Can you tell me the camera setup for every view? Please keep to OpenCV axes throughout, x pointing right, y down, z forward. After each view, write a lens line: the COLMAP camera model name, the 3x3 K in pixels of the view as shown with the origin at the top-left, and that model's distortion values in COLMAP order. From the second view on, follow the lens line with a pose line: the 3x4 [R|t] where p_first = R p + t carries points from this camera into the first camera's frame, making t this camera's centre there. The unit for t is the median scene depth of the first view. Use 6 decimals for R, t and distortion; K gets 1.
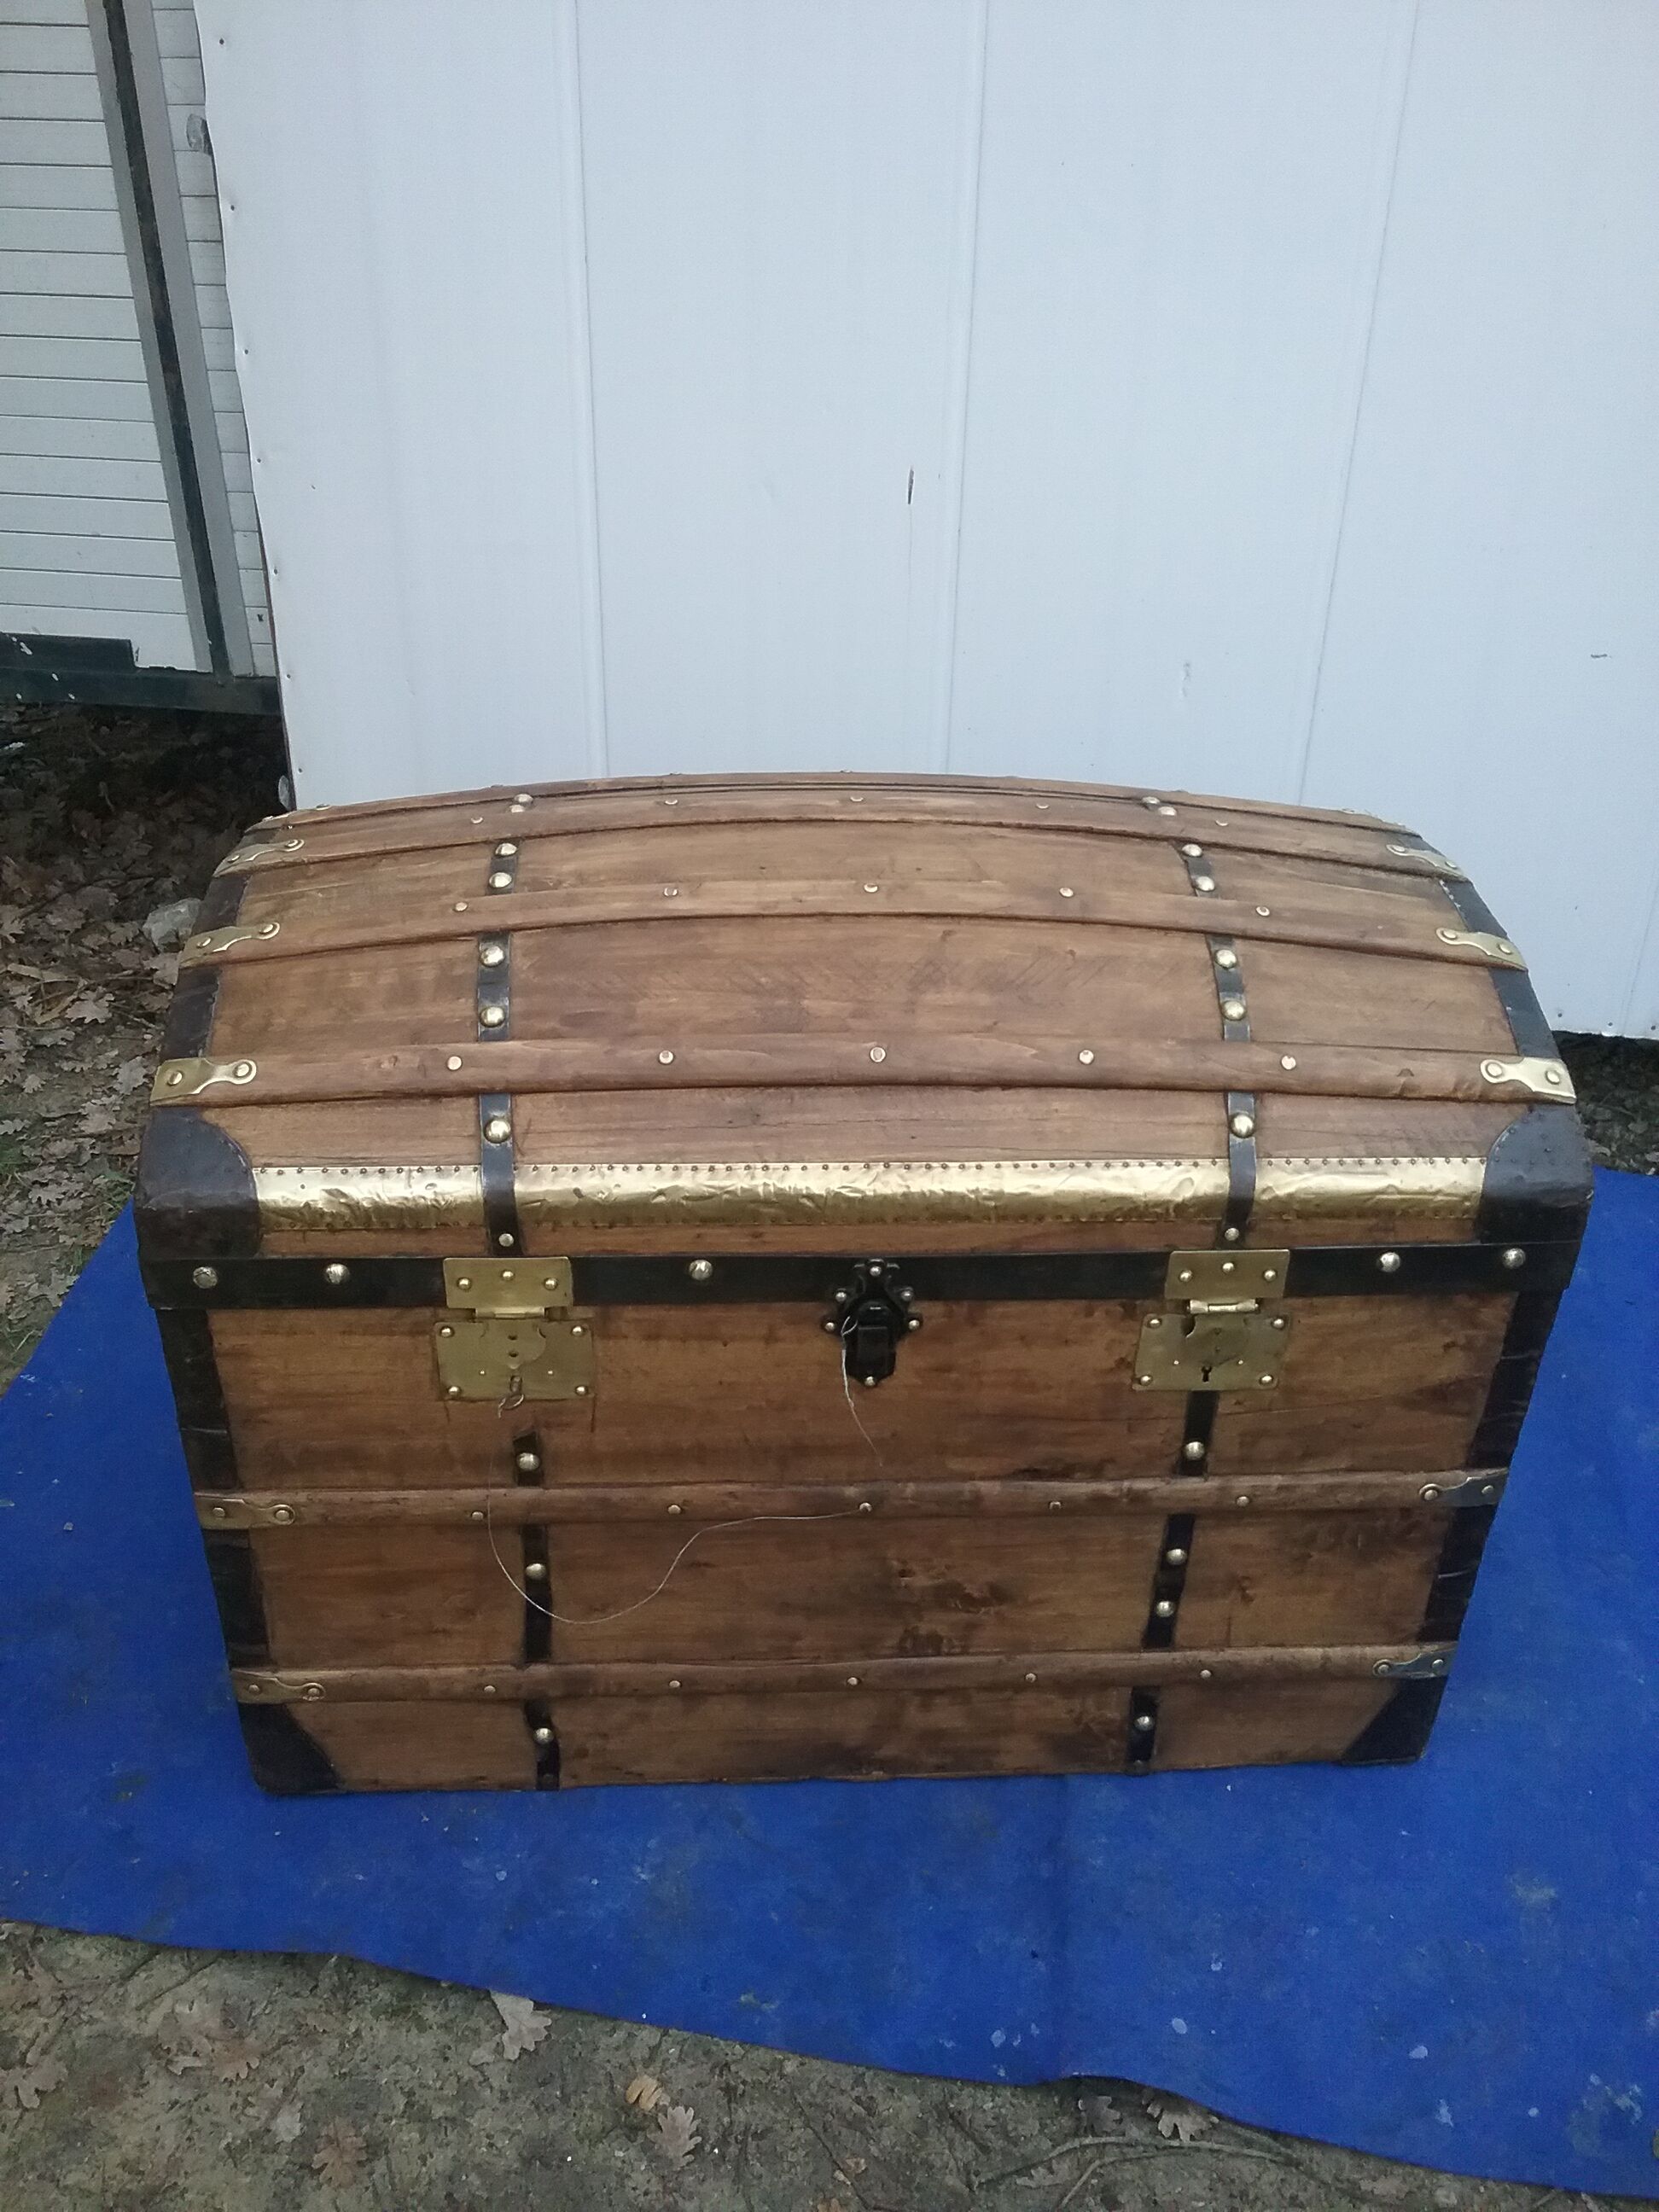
lens RADIAL K [[2013.3, 0, 829.5], [0, 2013.3, 1106.0], [0, 0, 1]] dist [0.120501, -0.216251]
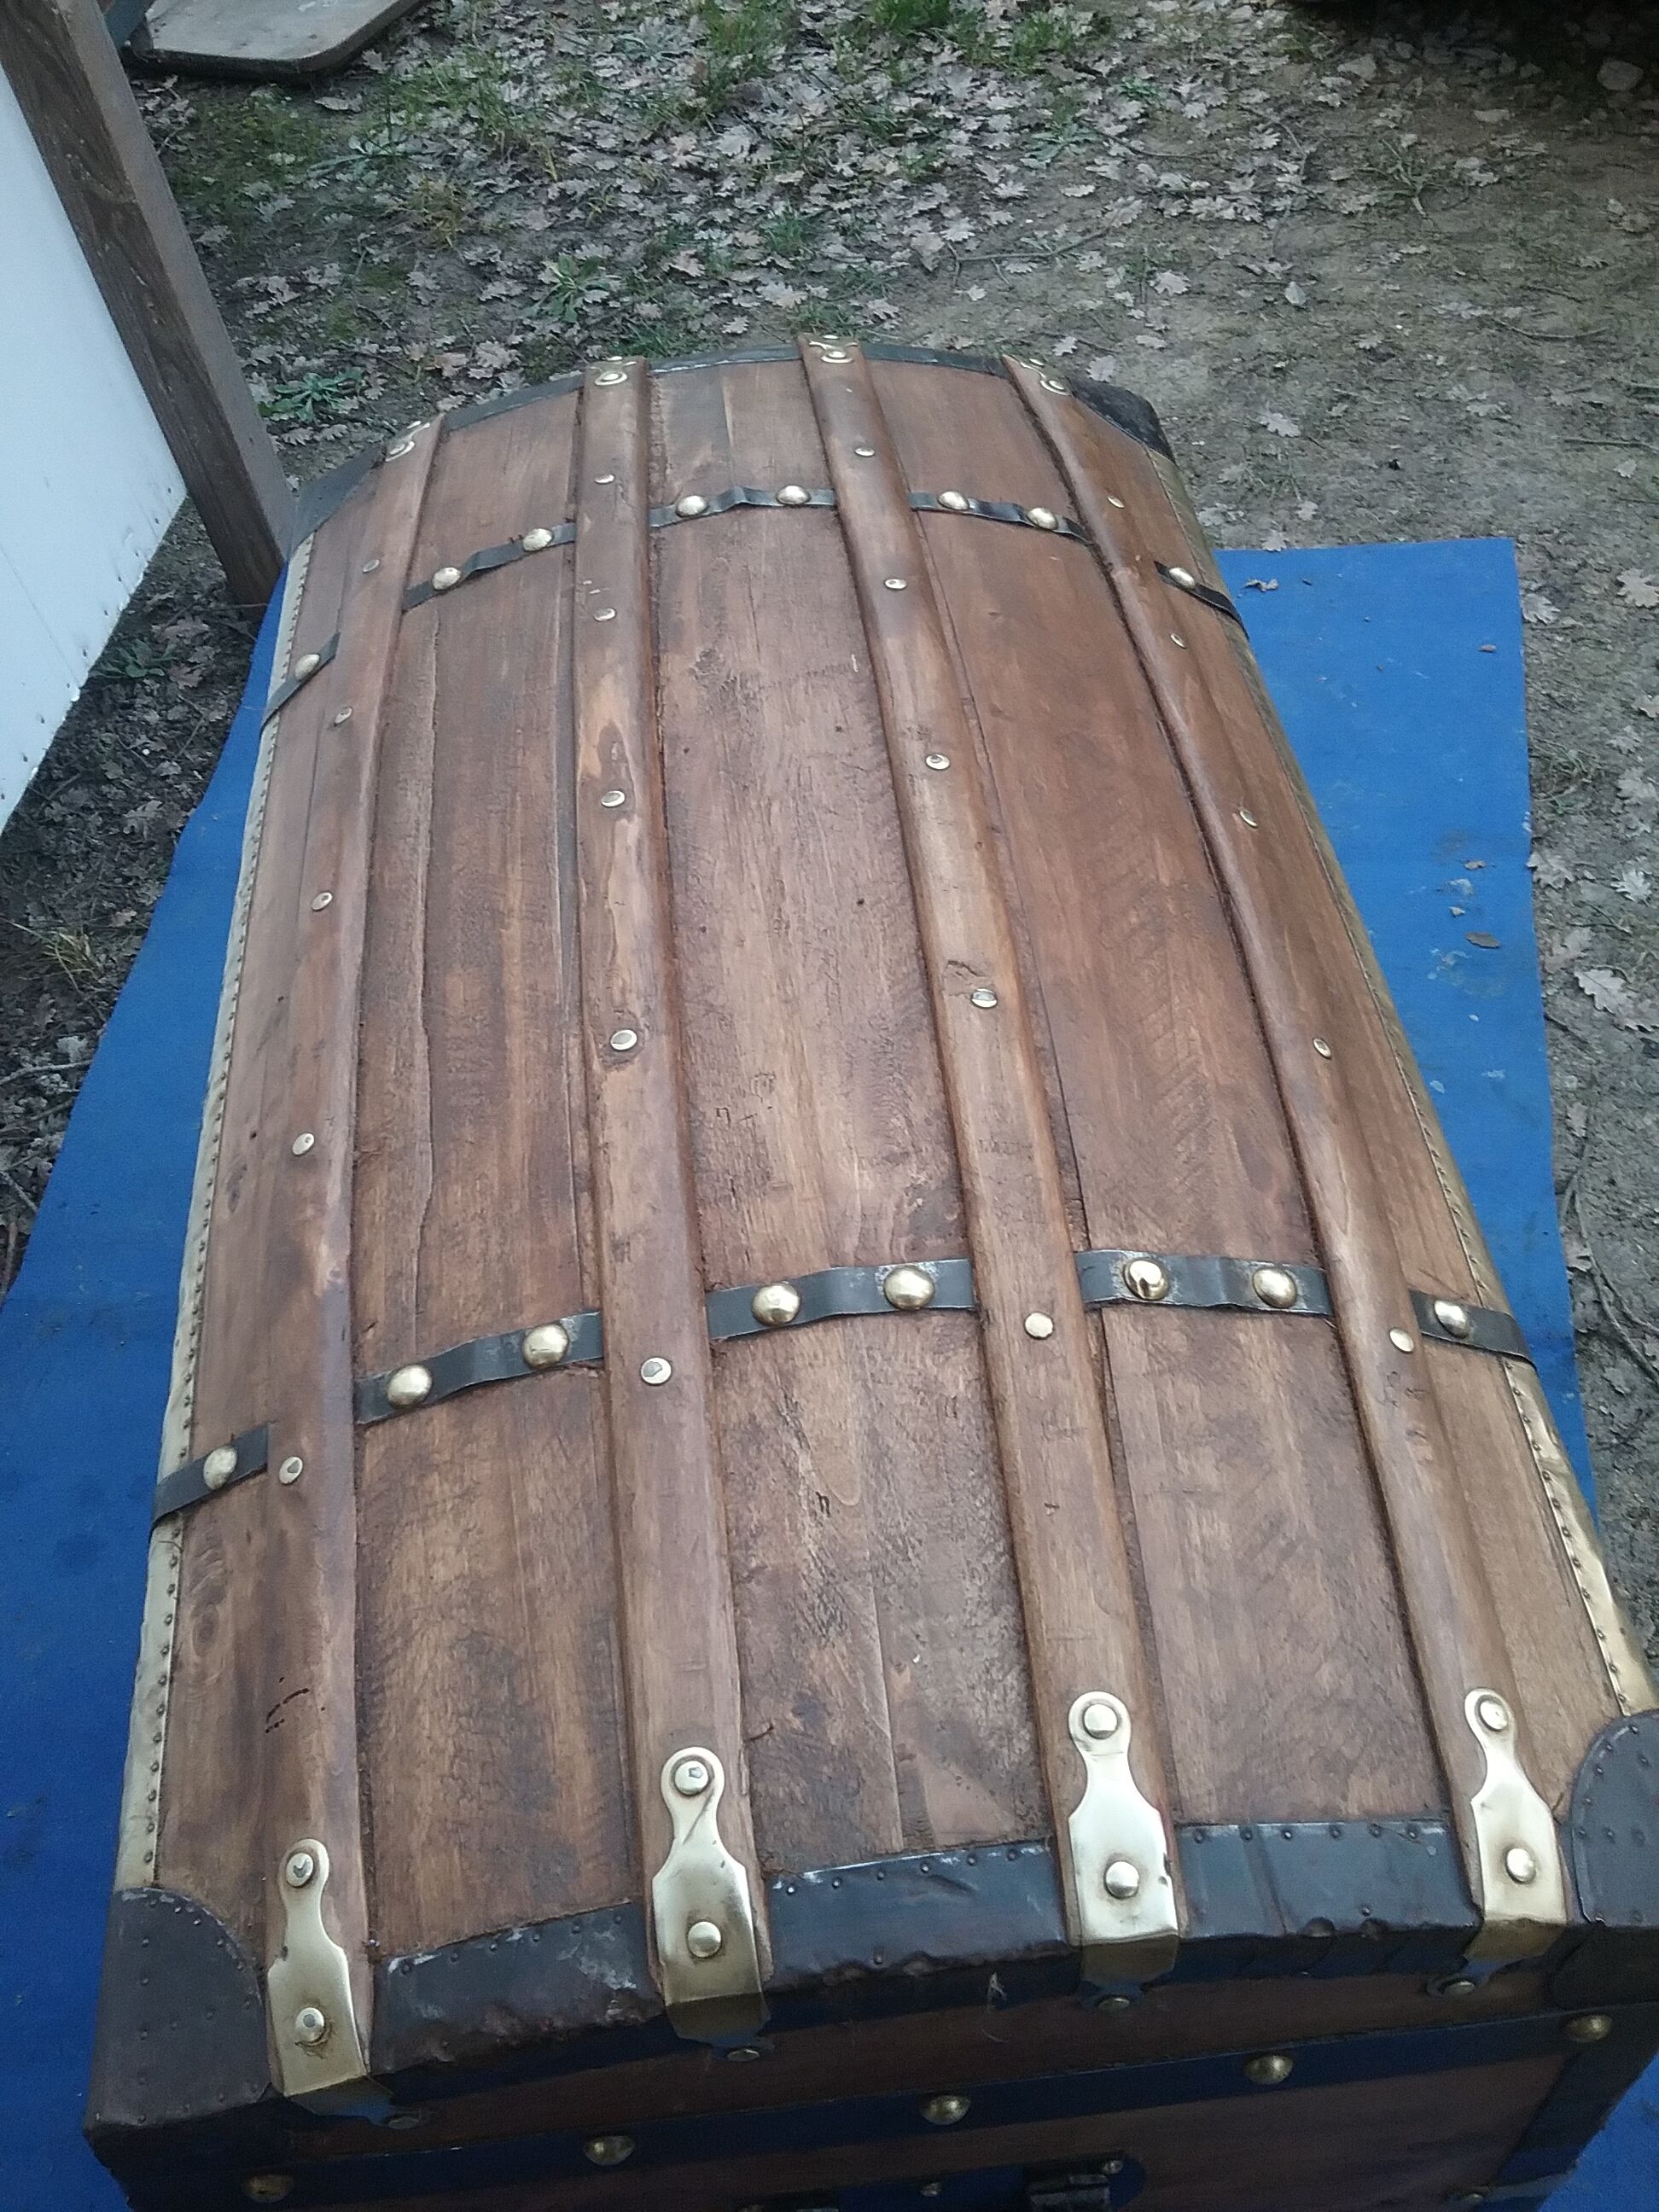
lens RADIAL K [[2068.8, 0, 836.1], [0, 2068.8, 1113.4], [0, 0, 1]] dist [0.108478, -0.220317]
pose [[-0.043128, -0.765151, 0.642405, -0.464972], [0.618725, 0.484400, 0.618495, -0.463317], [-0.784423, 0.424146, 0.452527, 0.783448]]
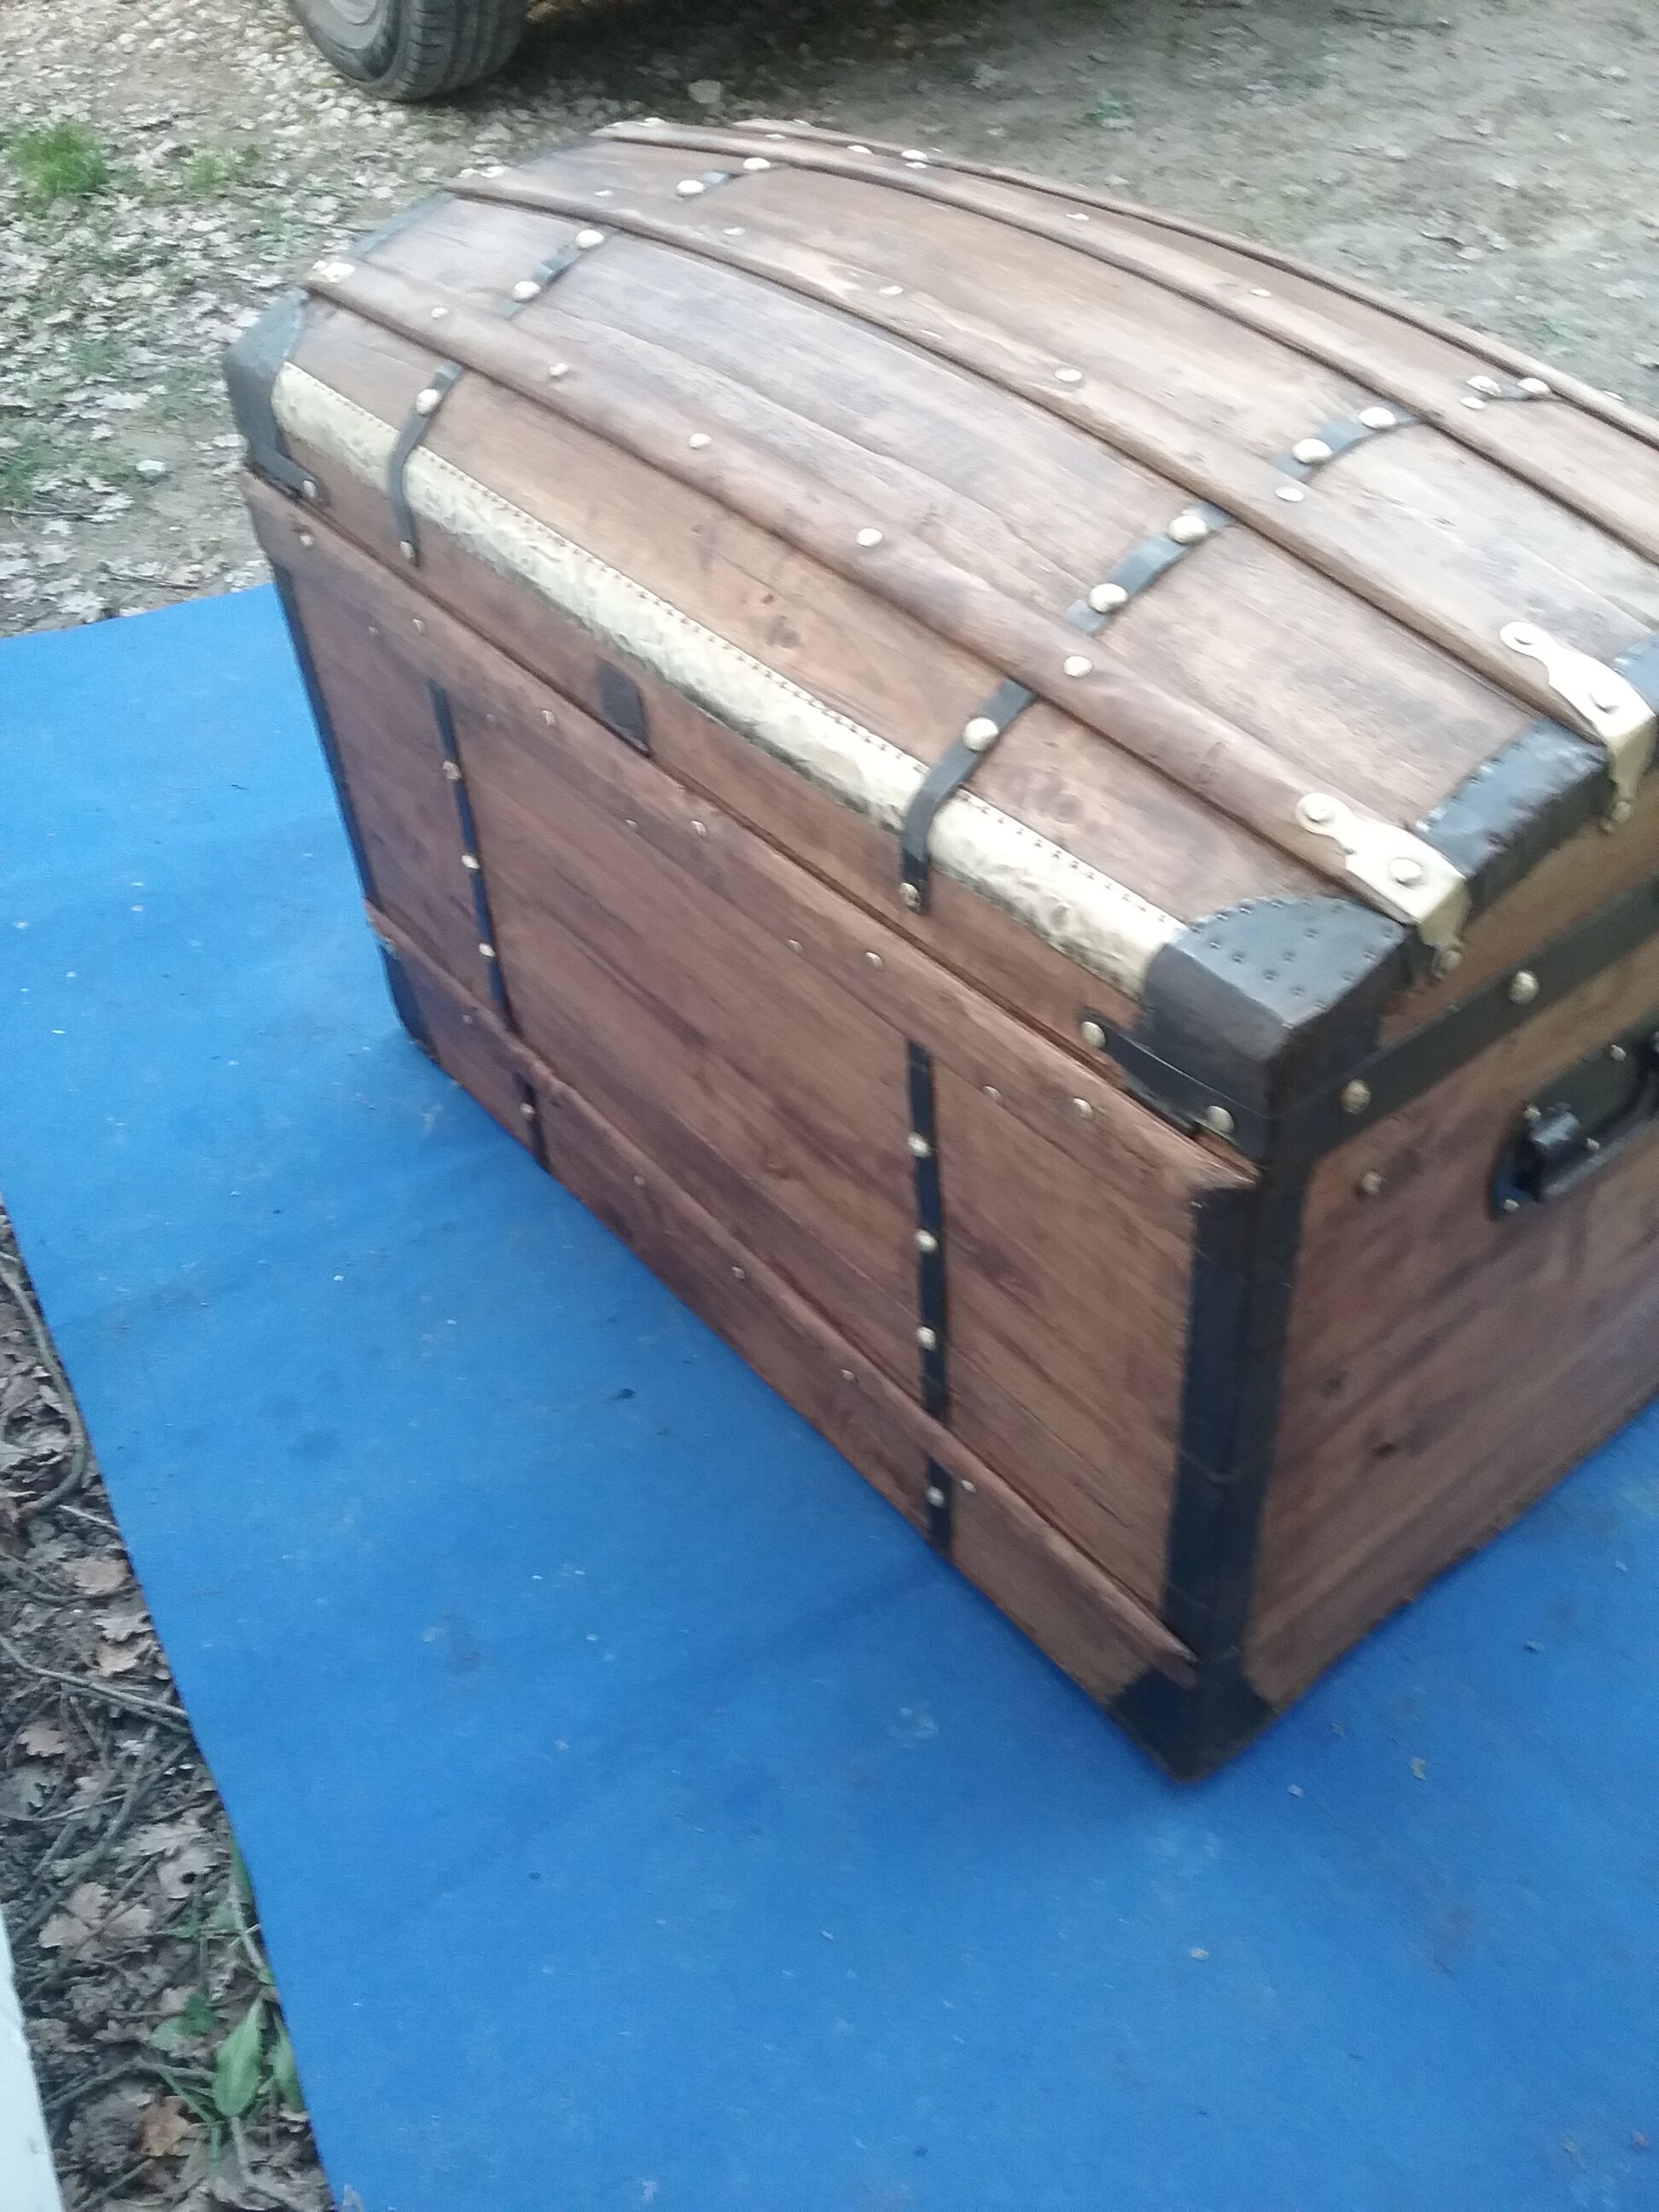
lens RADIAL K [[2050.5, 0, 836.7], [0, 2050.5, 1106.2], [0, 0, 1]] dist [0.103731, -0.178291]
pose [[-0.582887, -0.559339, 0.589391, -0.623125], [0.494768, 0.331065, 0.803493, -0.712899], [-0.644552, 0.759957, 0.083769, 1.258546]]
